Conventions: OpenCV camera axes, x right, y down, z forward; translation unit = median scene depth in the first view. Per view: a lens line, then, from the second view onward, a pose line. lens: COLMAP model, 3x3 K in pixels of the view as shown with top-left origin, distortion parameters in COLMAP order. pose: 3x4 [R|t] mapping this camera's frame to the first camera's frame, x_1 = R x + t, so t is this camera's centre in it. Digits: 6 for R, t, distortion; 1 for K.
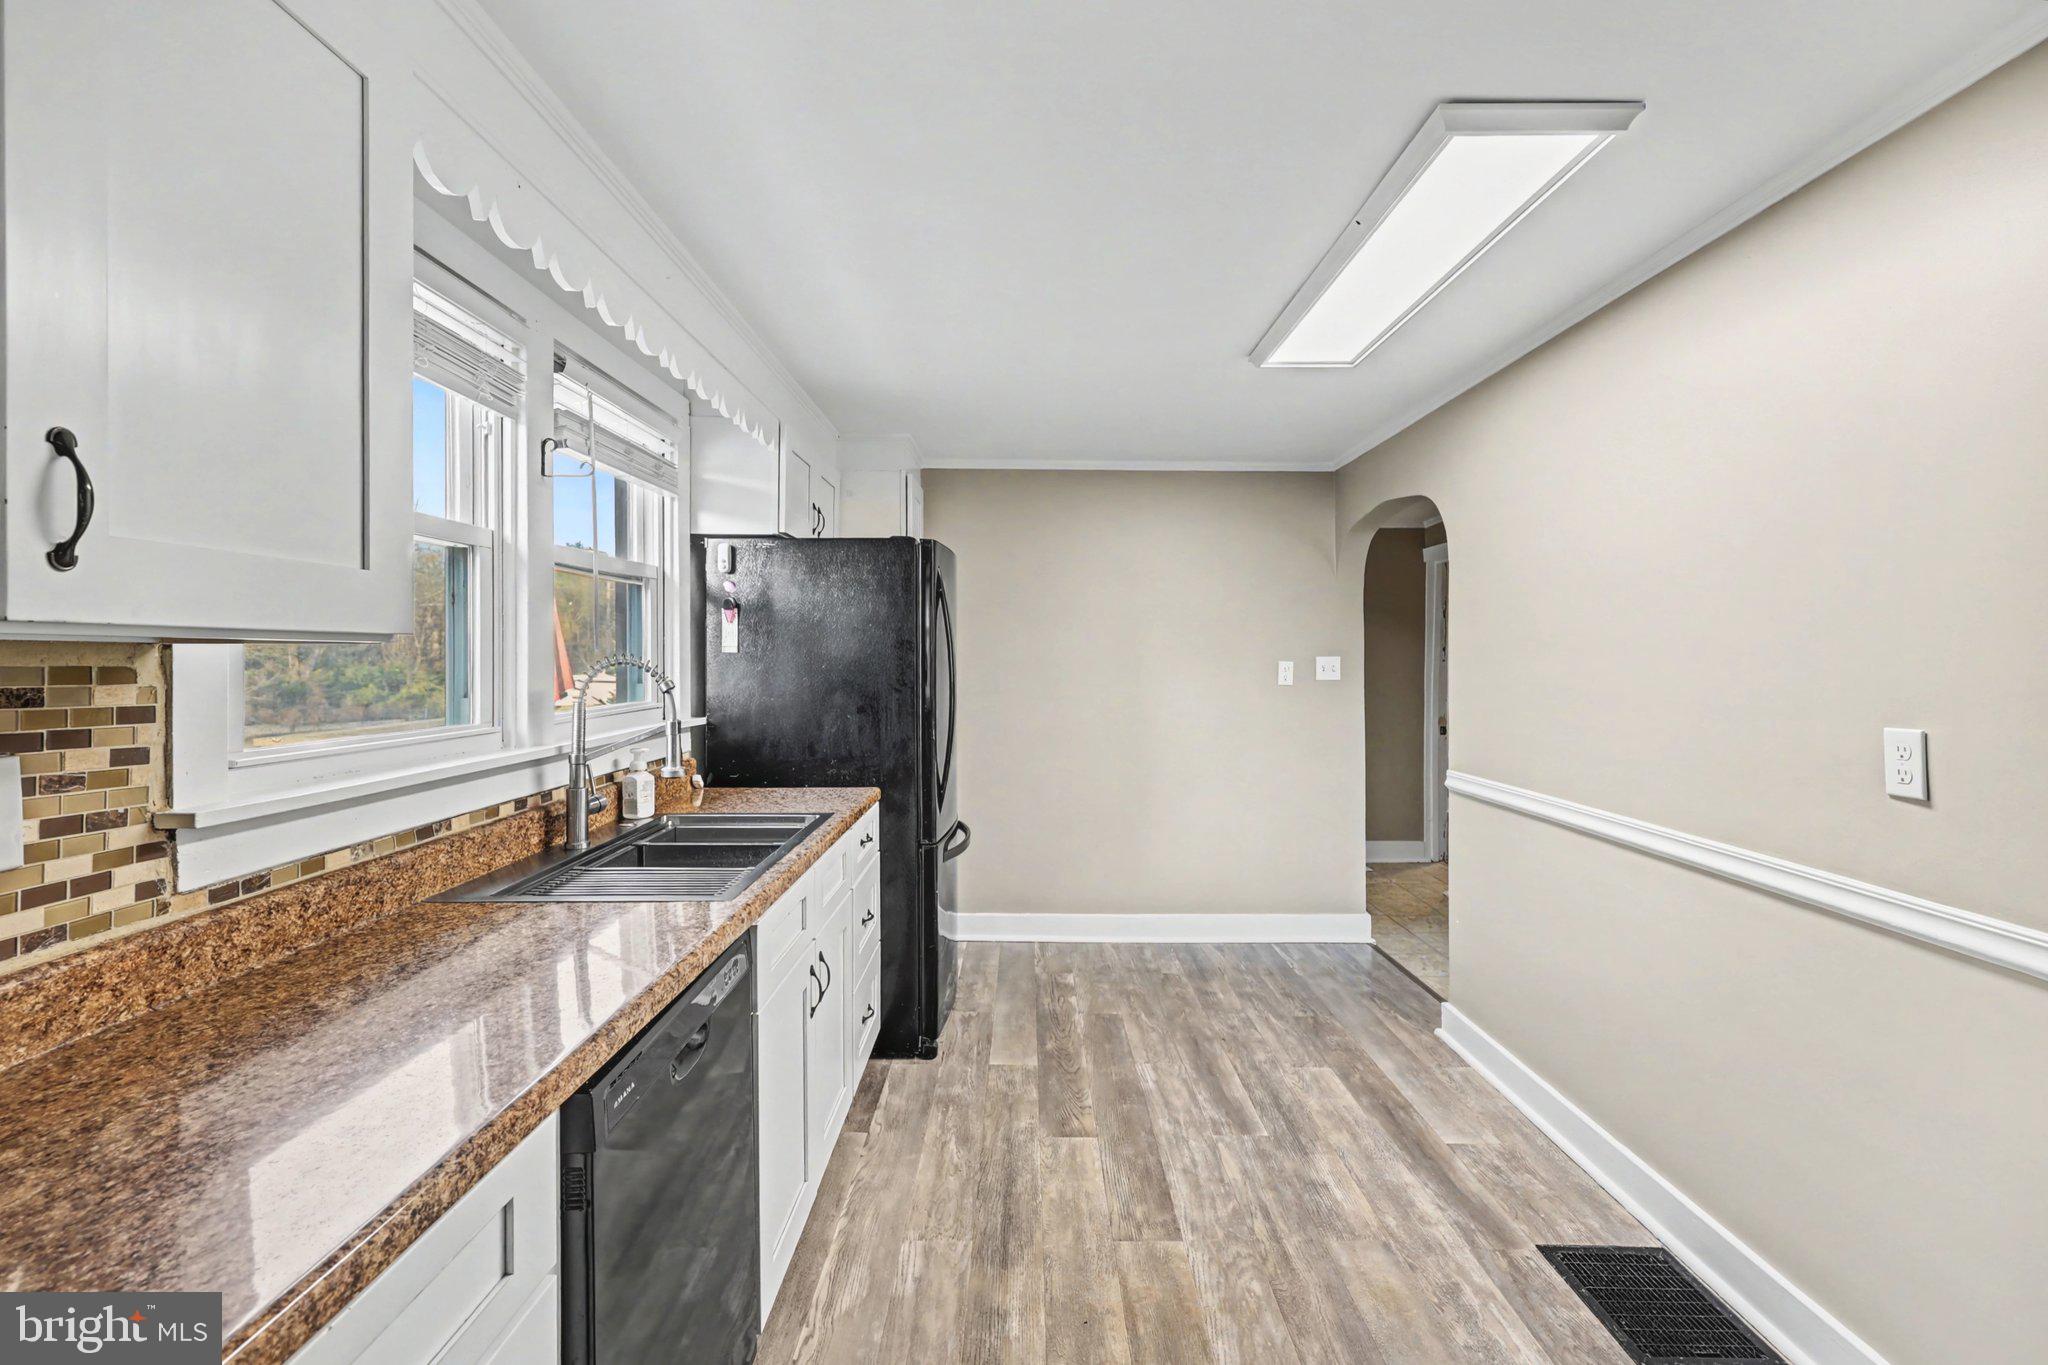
lens RADIAL K [[864.4, 0, 1006.9], [0, 864.4, 678.0], [0, 0, 1]] dist [0.008086, -0.000080]
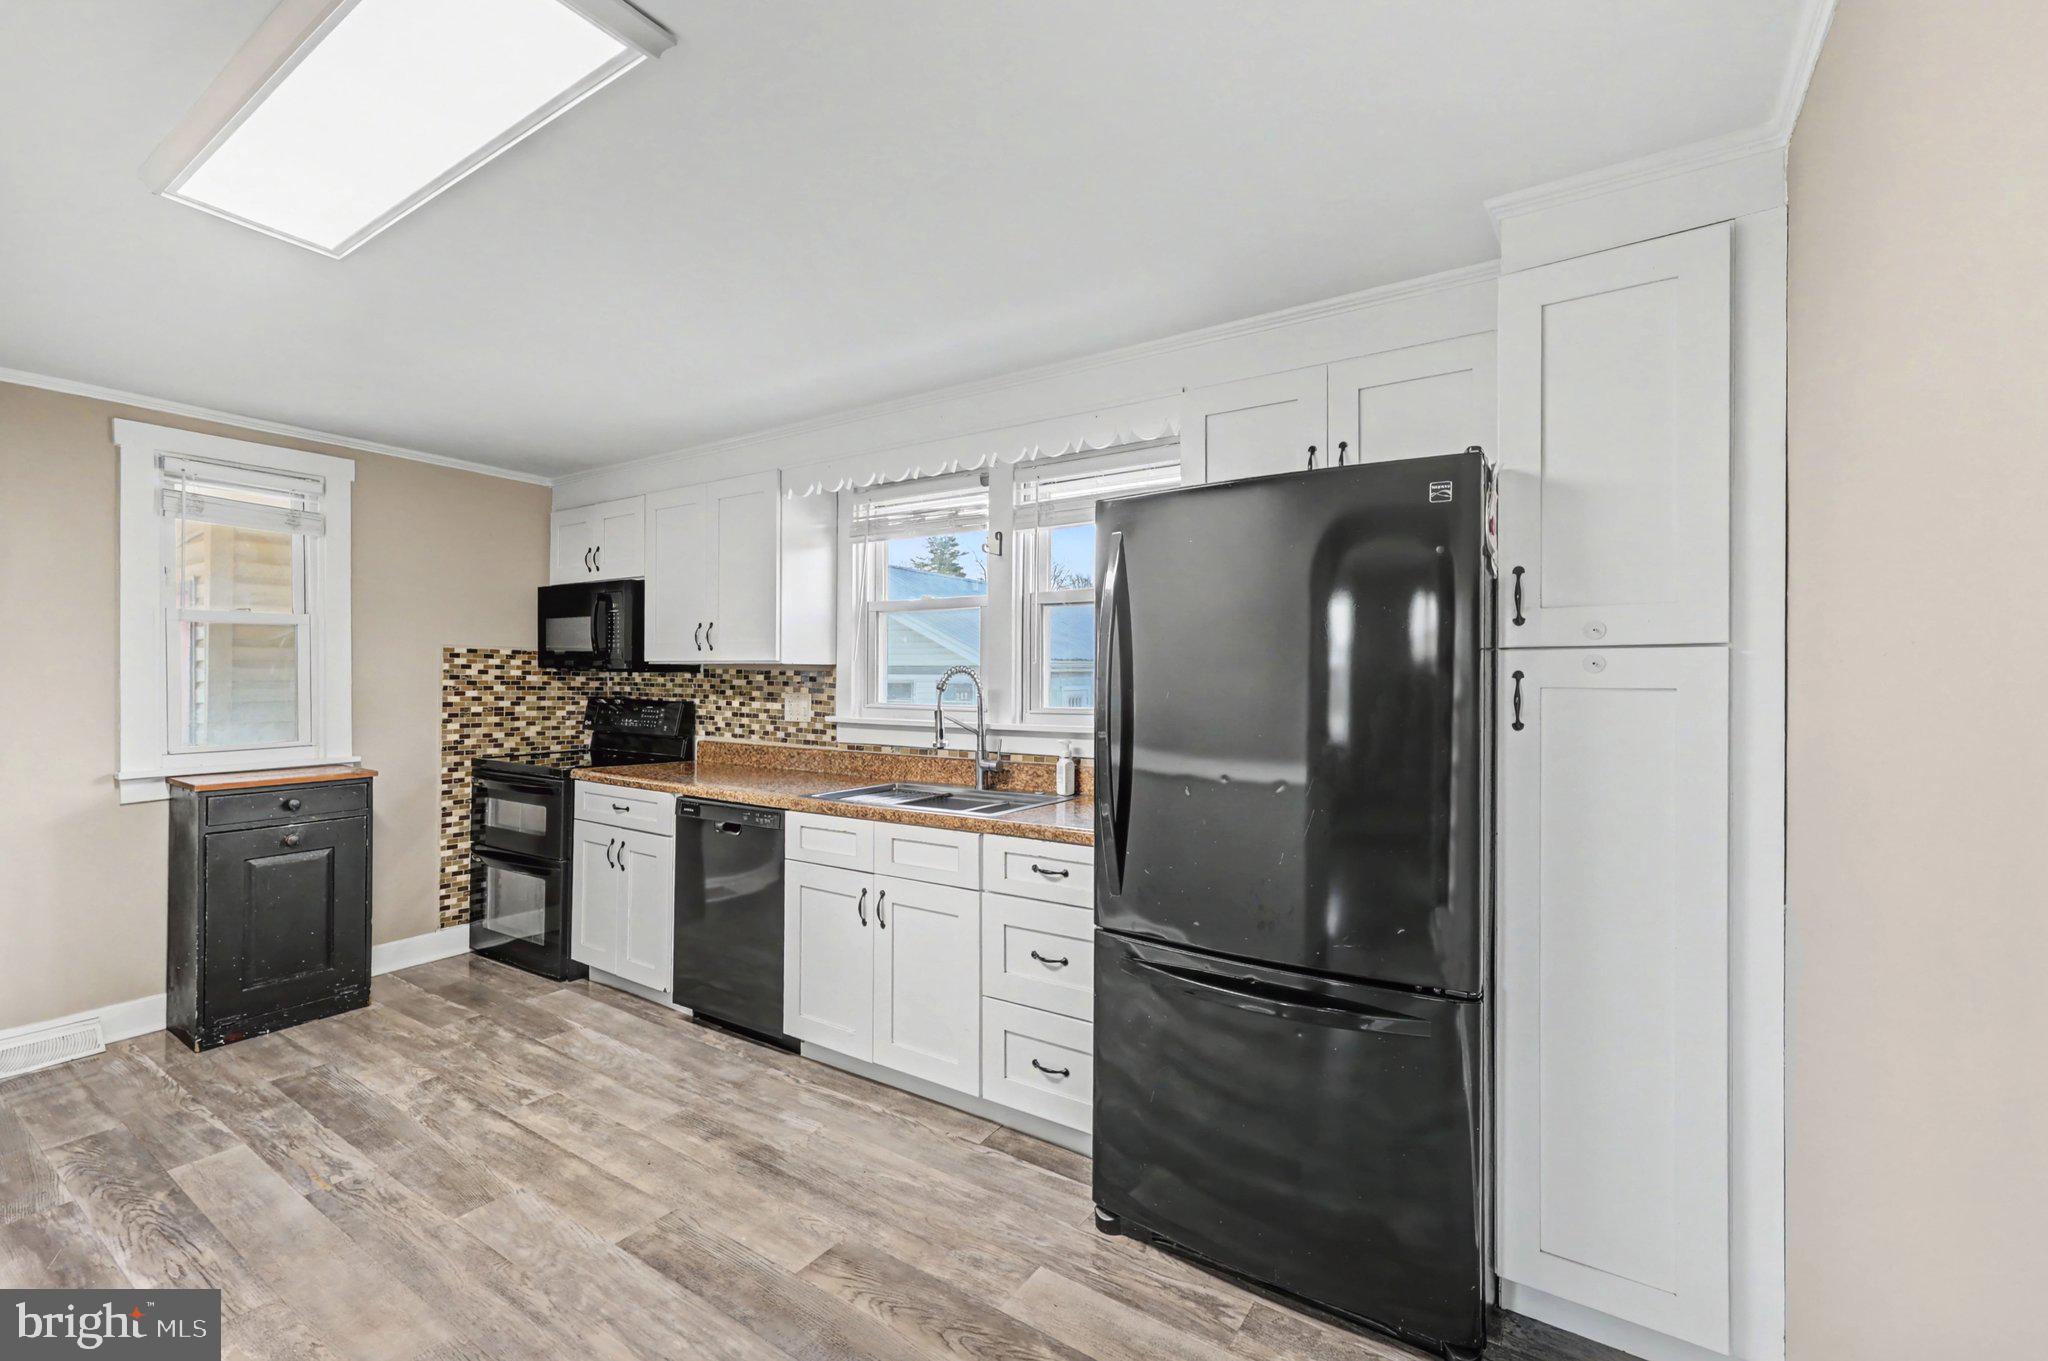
lens RADIAL K [[864.4, 0, 1045.1], [0, 864.4, 689.8], [0, 0, 1]] dist [0.008086, -0.000080]
pose [[-0.523253, 0.010804, -0.852109, 0.790452], [-0.027197, 0.999199, 0.029370, -0.034612], [0.851743, 0.038542, -0.522540, 1.922899]]
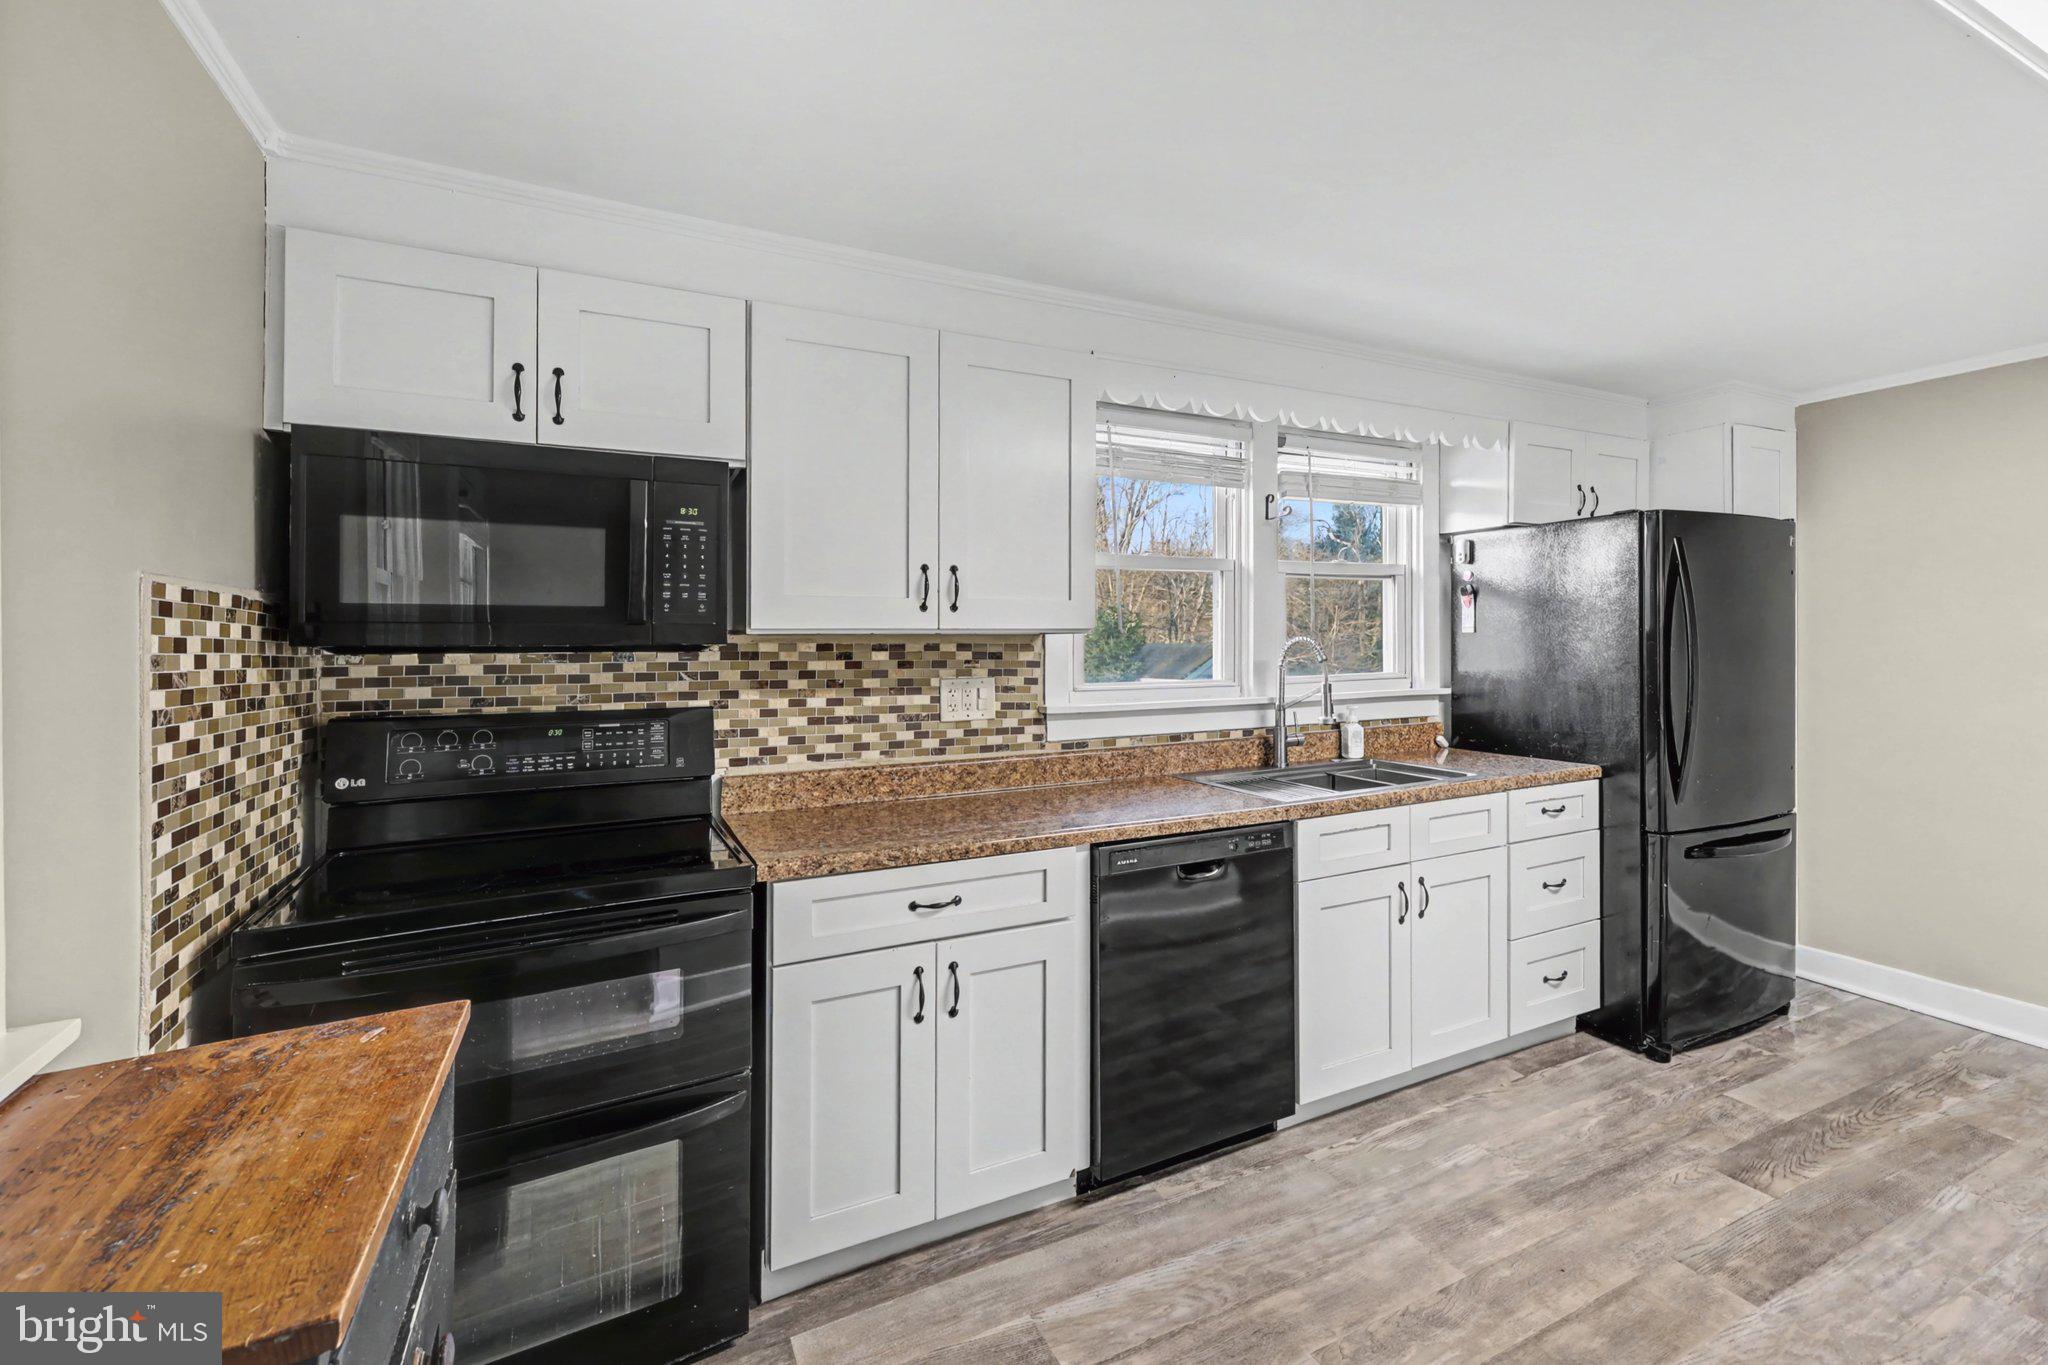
lens RADIAL K [[864.4, 0, 1059.9], [0, 864.4, 652.4], [0, 0, 1]] dist [0.008086, -0.000080]
pose [[0.466382, 0.006999, -0.884556, 0.642493], [-0.012996, 0.999915, 0.001059, 0.003591], [0.884488, 0.011002, 0.466434, -0.029332]]
